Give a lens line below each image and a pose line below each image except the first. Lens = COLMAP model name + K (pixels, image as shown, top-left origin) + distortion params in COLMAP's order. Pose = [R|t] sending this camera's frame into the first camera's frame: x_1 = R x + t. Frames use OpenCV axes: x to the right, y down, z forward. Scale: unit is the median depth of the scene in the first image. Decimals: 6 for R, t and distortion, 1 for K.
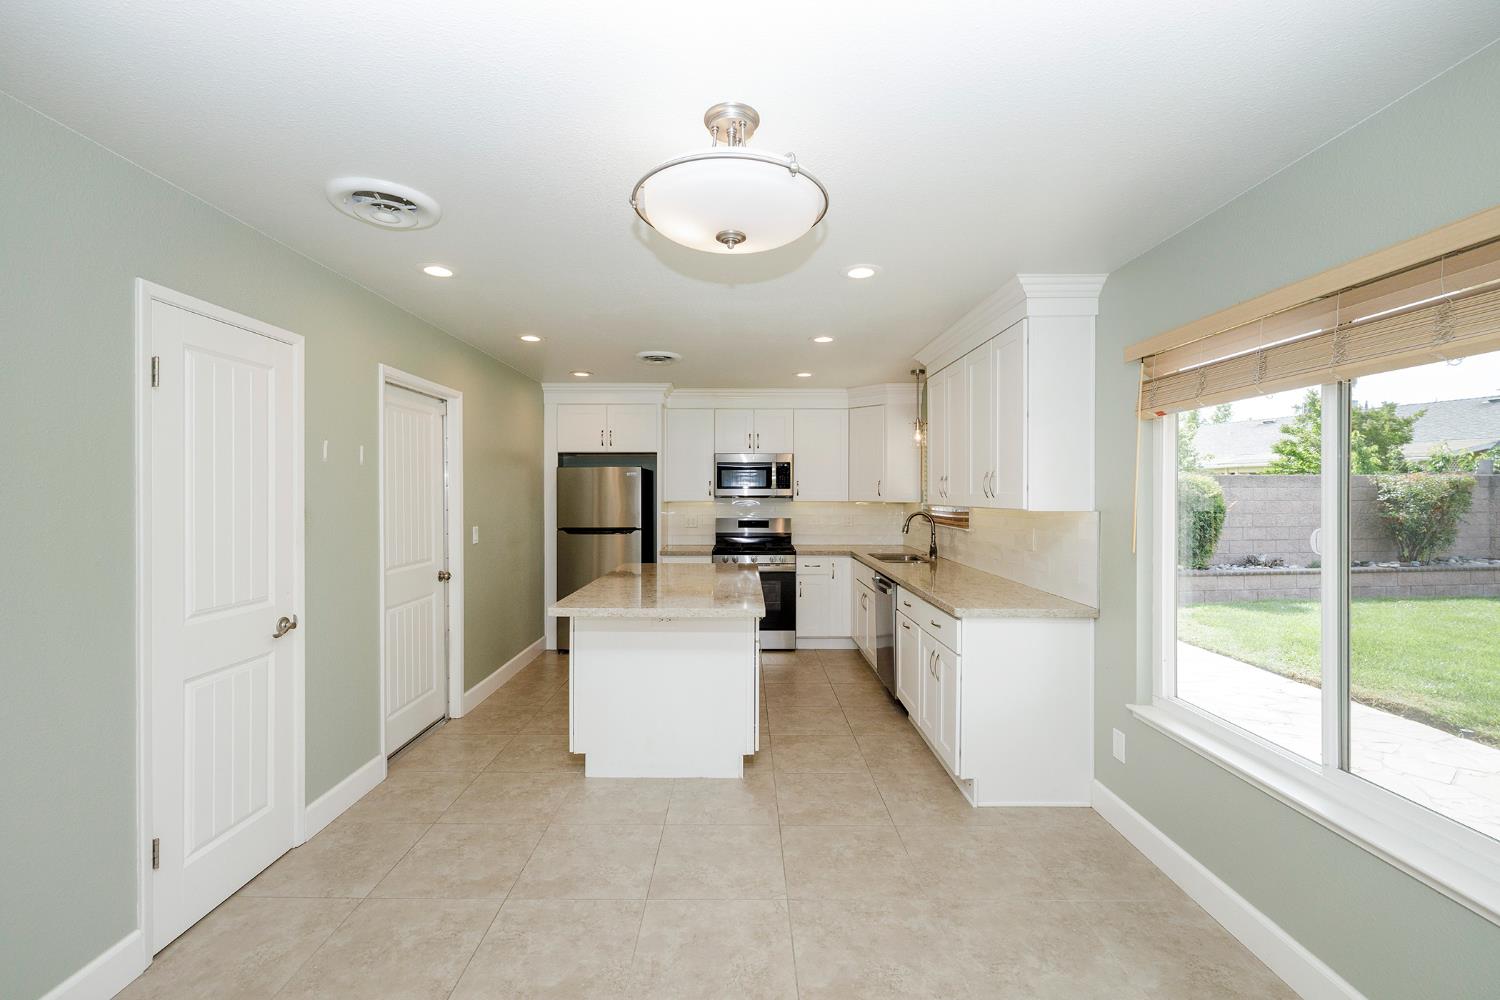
lens RADIAL K [[630.2, 0, 742.8], [0, 630.2, 494.7], [0, 0, 1]] dist [0.002201, 0.000161]
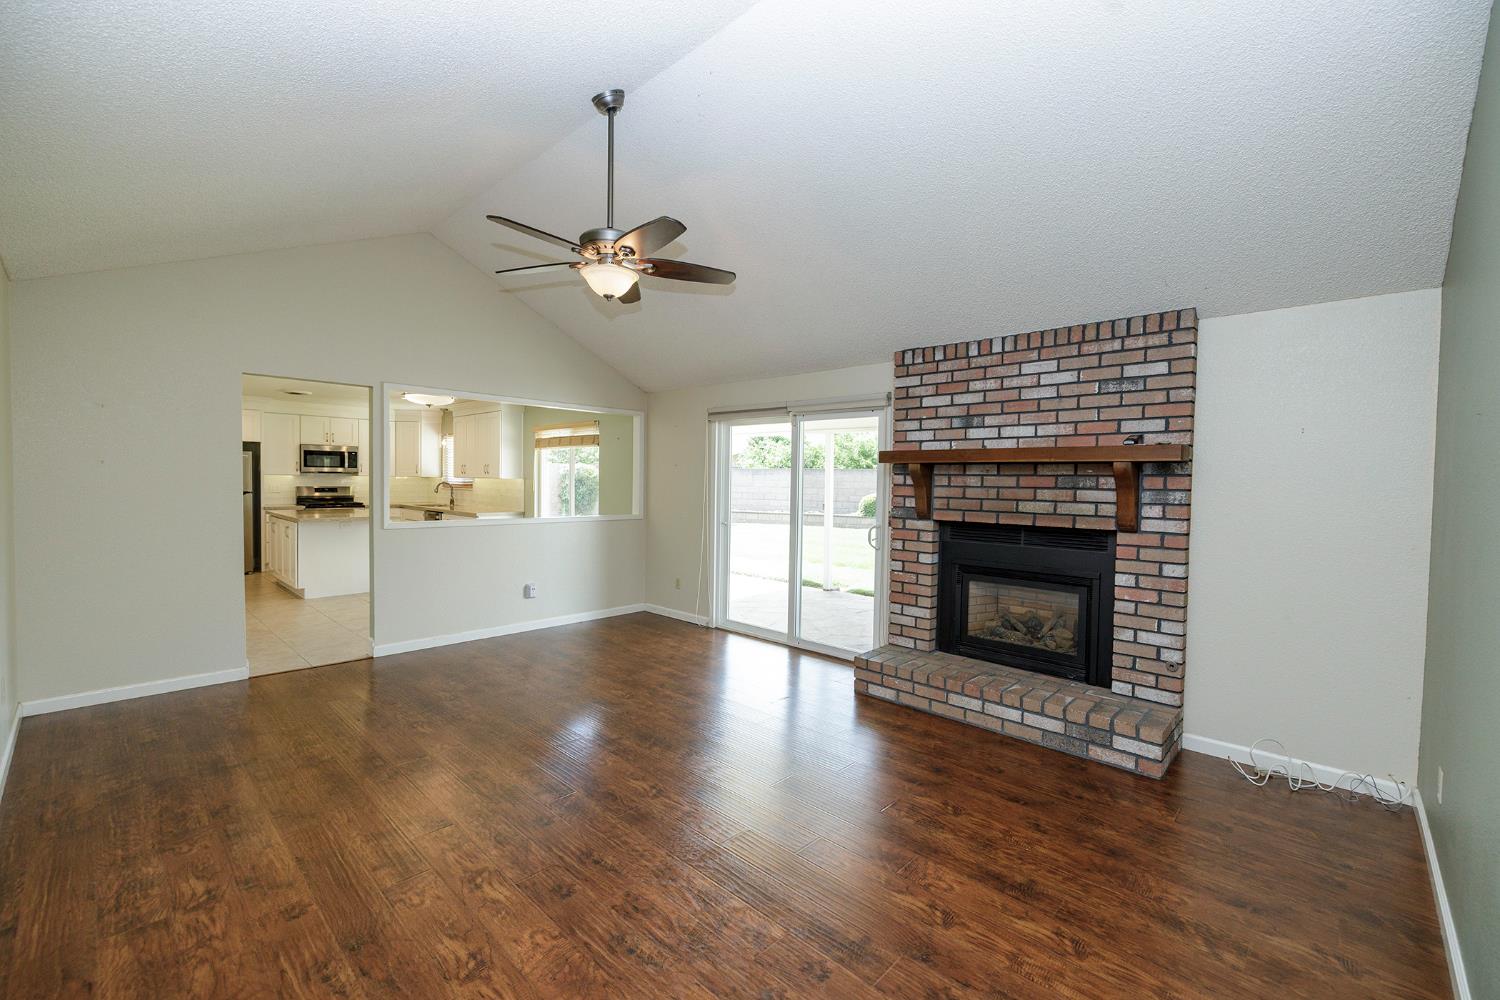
lens RADIAL K [[630.2, 0, 742.8], [0, 630.2, 494.7], [0, 0, 1]] dist [0.002201, 0.000161]
pose [[0.689431, -0.010428, 0.724277, -0.436393], [-0.010992, 0.999631, 0.024855, 0.008808], [-0.724268, -0.025097, 0.689061, -0.889951]]
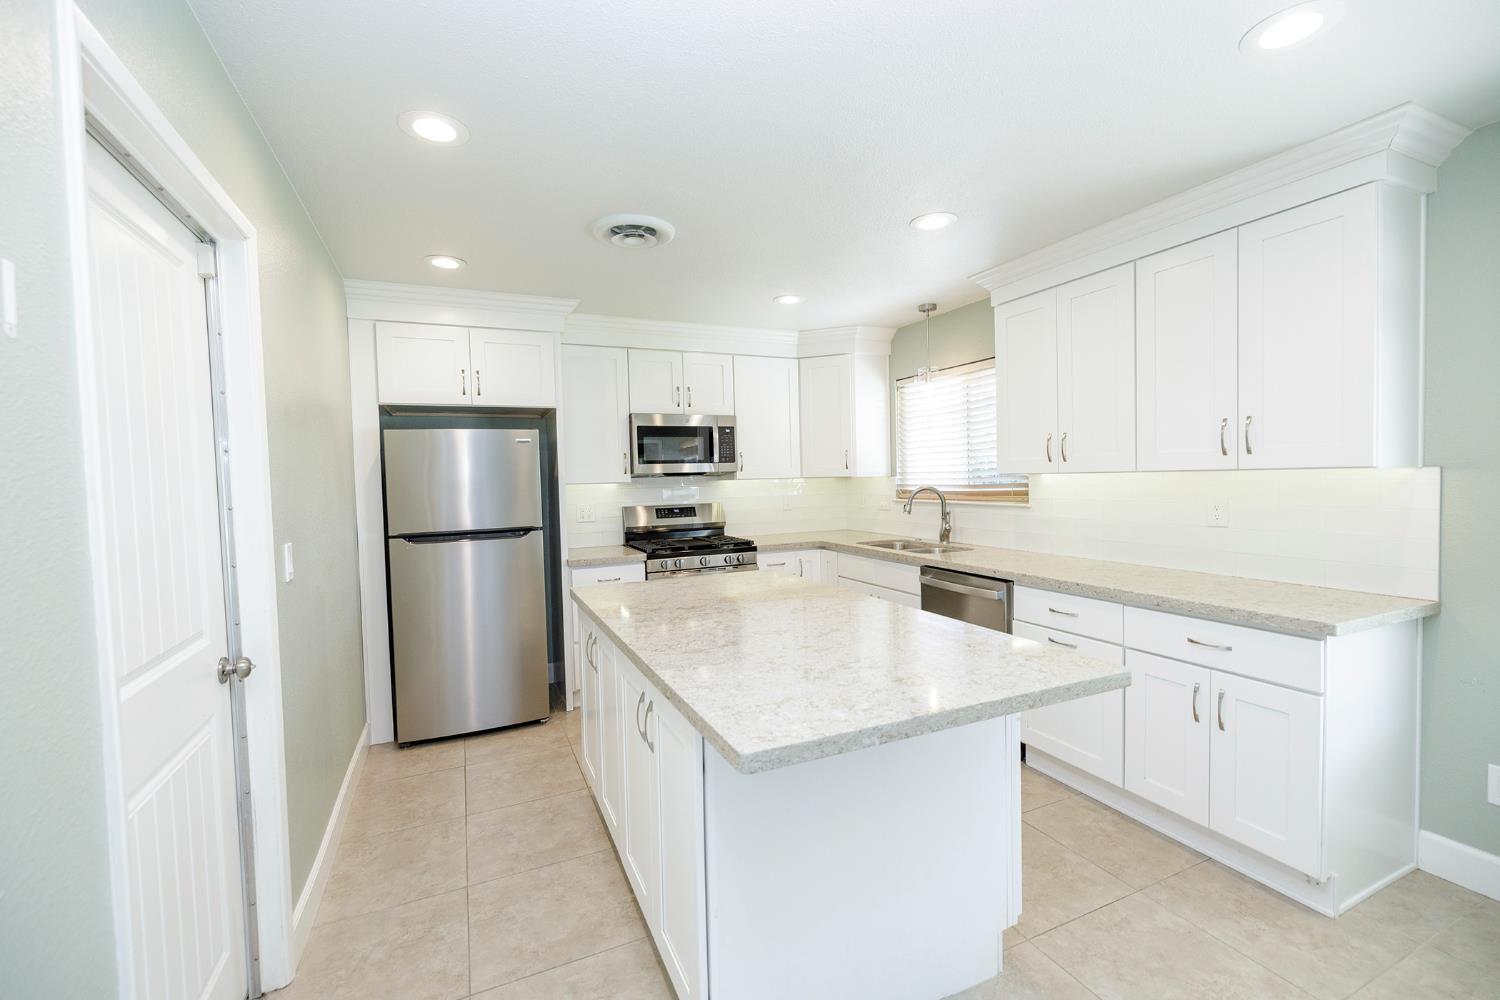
lens RADIAL K [[630.2, 0, 742.8], [0, 630.2, 494.7], [0, 0, 1]] dist [0.002201, 0.000161]
pose [[0.909594, -0.035980, 0.413938, -0.231334], [0.026143, 0.999226, 0.029408, 0.007095], [-0.414675, -0.015928, 0.909830, 0.332432]]
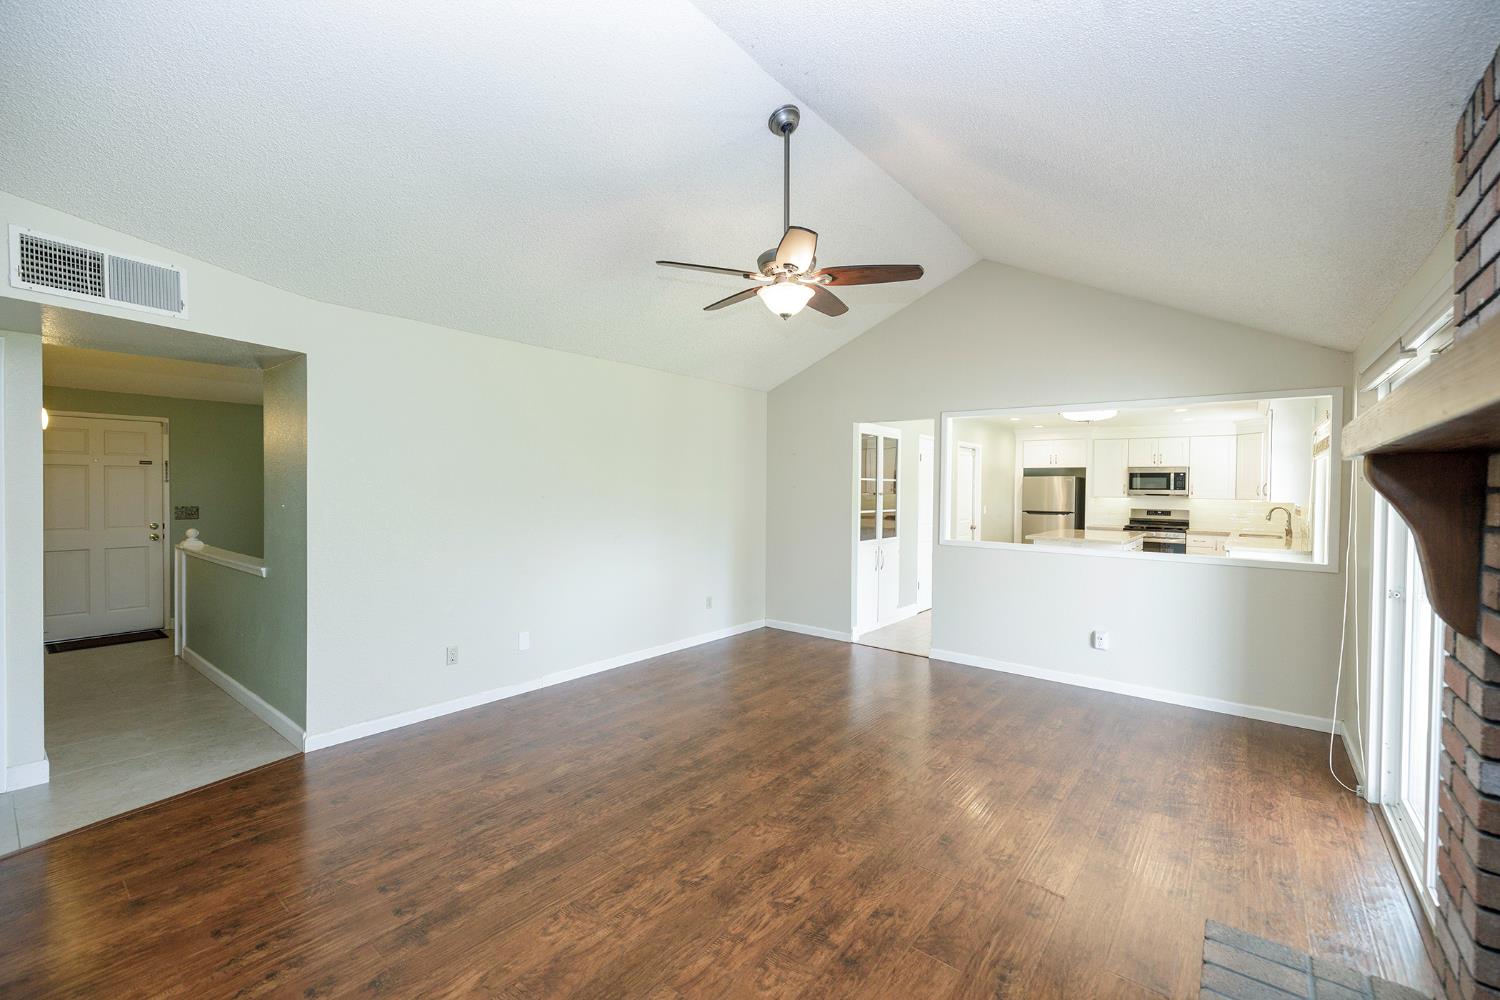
lens RADIAL K [[630.2, 0, 742.8], [0, 630.2, 494.7], [0, 0, 1]] dist [0.002201, 0.000161]
pose [[0.782662, 0.013724, -0.622296, 0.192217], [-0.011917, 0.999904, 0.007063, 0.004139], [0.622333, 0.001888, 0.782750, -0.874478]]
